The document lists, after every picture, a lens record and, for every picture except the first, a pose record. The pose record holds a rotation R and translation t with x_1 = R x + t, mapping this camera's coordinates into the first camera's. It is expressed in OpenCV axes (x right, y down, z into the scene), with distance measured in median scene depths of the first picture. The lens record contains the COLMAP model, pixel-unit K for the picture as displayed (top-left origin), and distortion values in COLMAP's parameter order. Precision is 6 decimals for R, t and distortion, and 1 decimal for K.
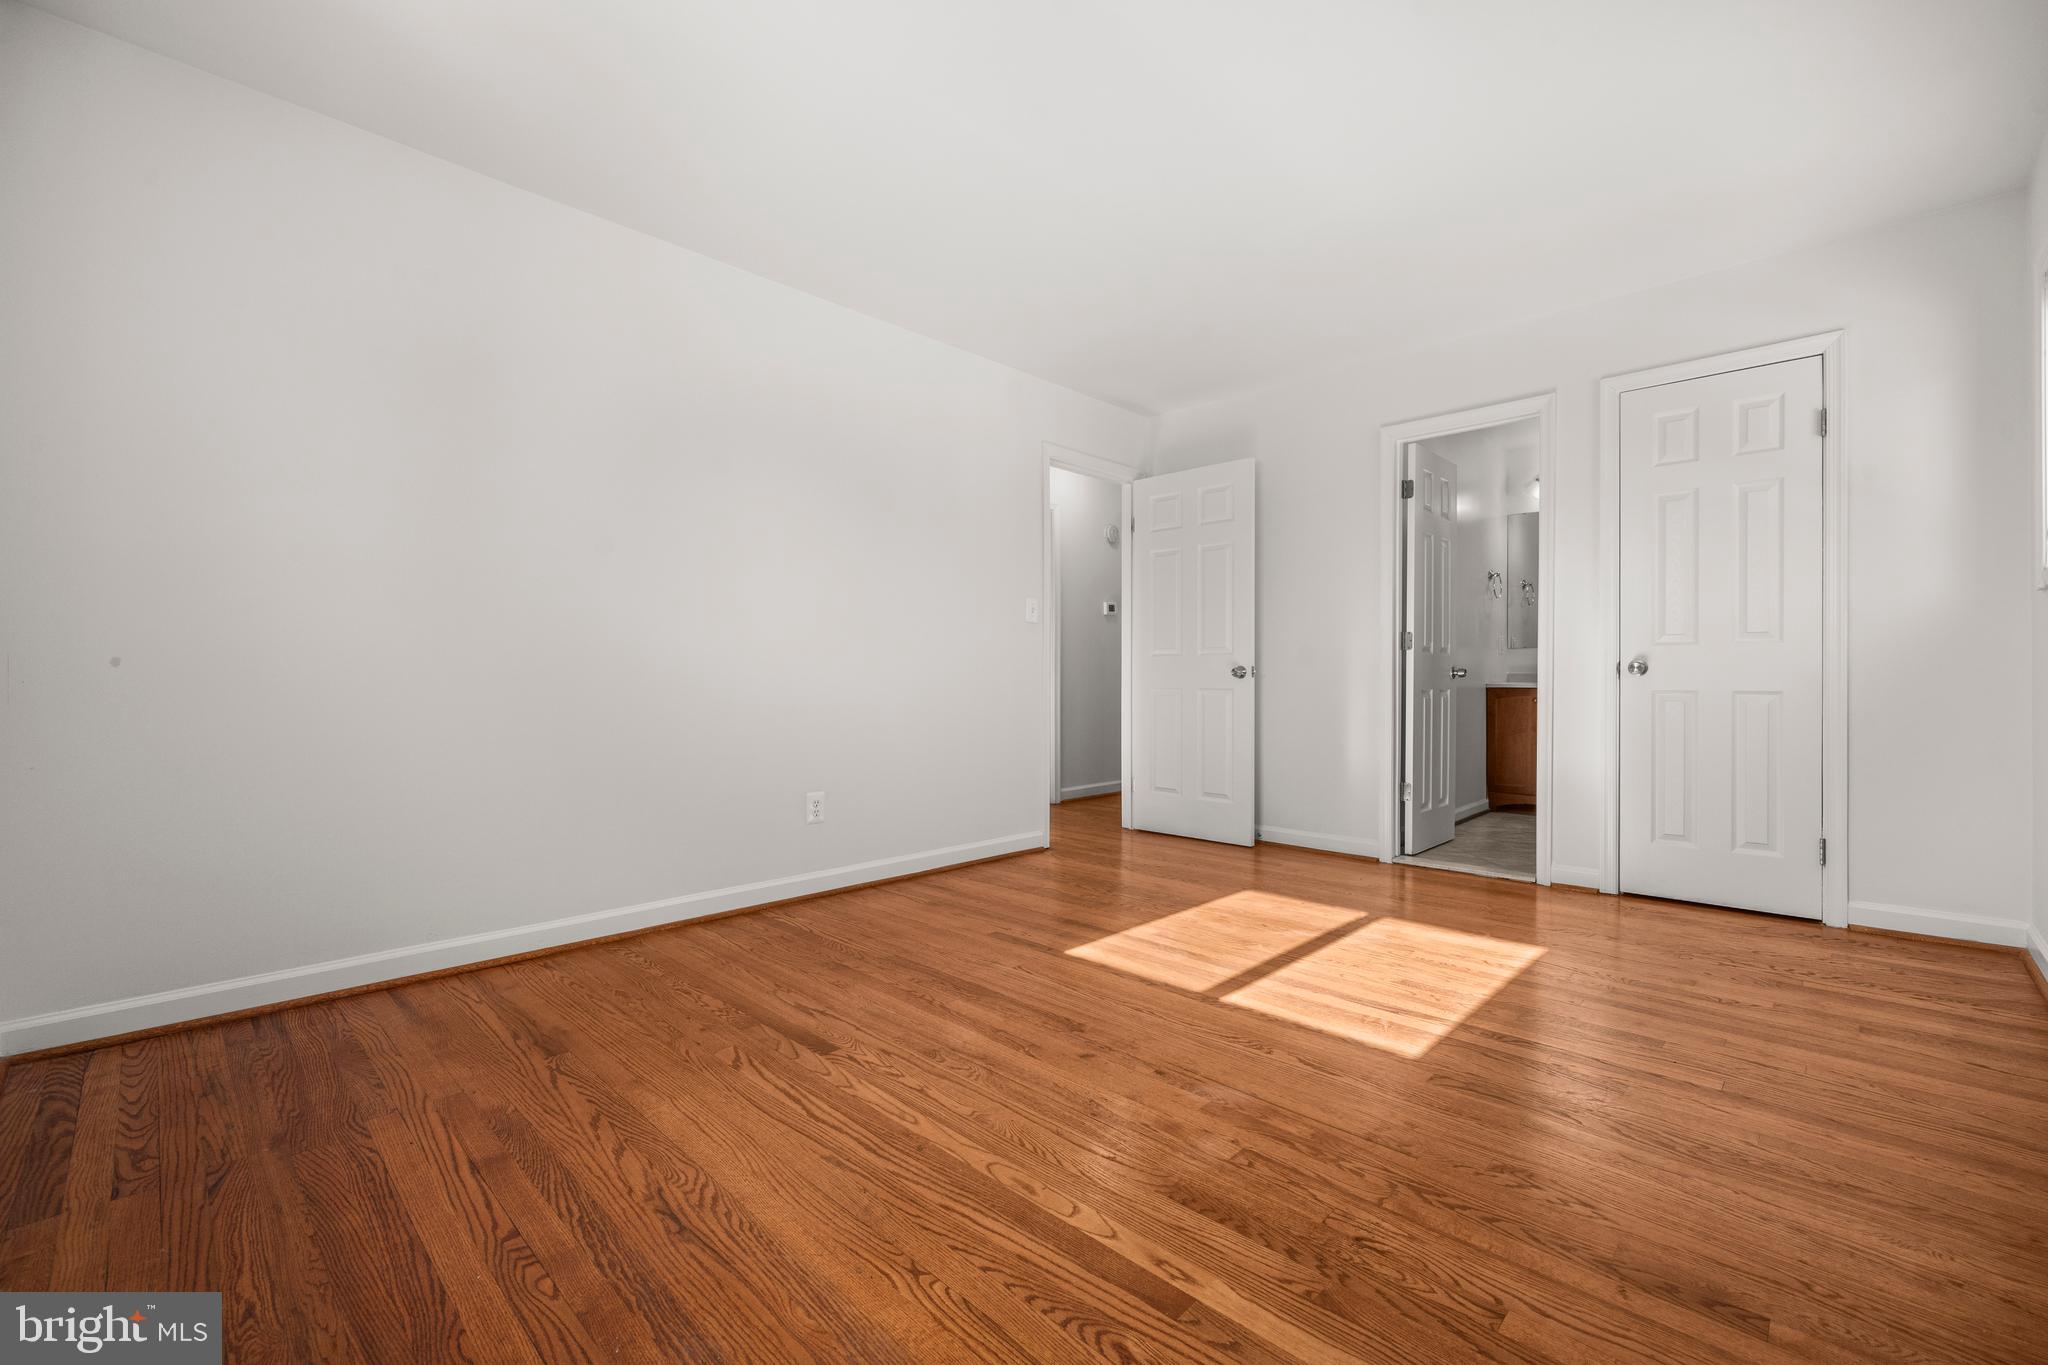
lens RADIAL K [[862.7, 0, 1024.0], [0, 862.7, 682.5], [0, 0, 1]] dist [0.000455, 0.000031]
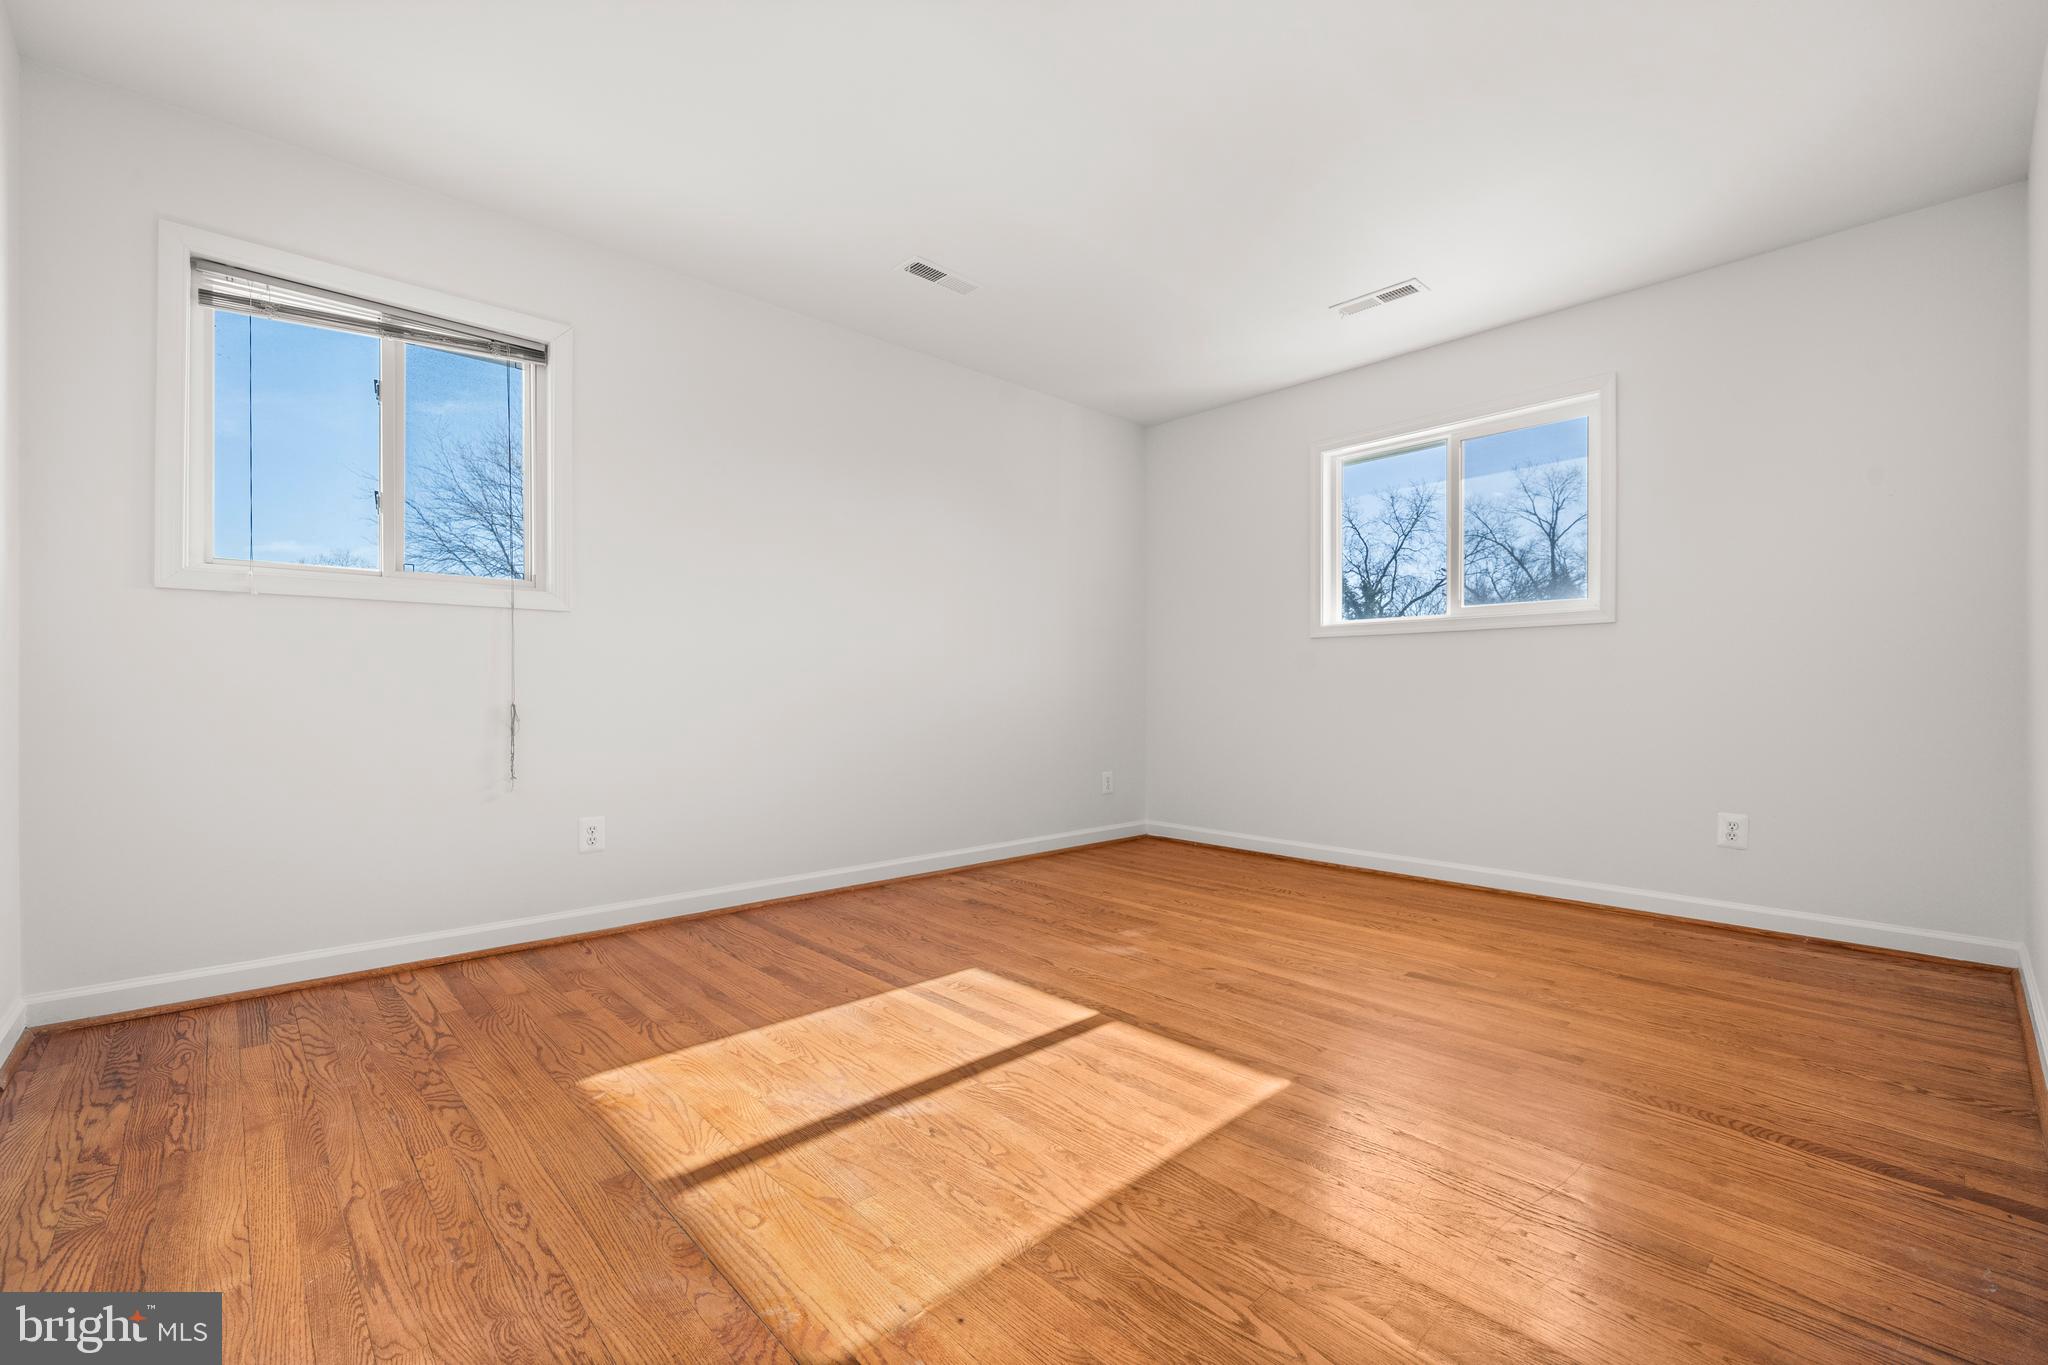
lens RADIAL K [[862.7, 0, 1024.0], [0, 862.7, 682.5], [0, 0, 1]] dist [0.000455, 0.000031]
pose [[-0.999489, 0.012255, 0.029523, 0.305488], [0.012492, 0.999891, 0.007857, -0.034959], [-0.029424, 0.008222, -0.999533, 2.237247]]
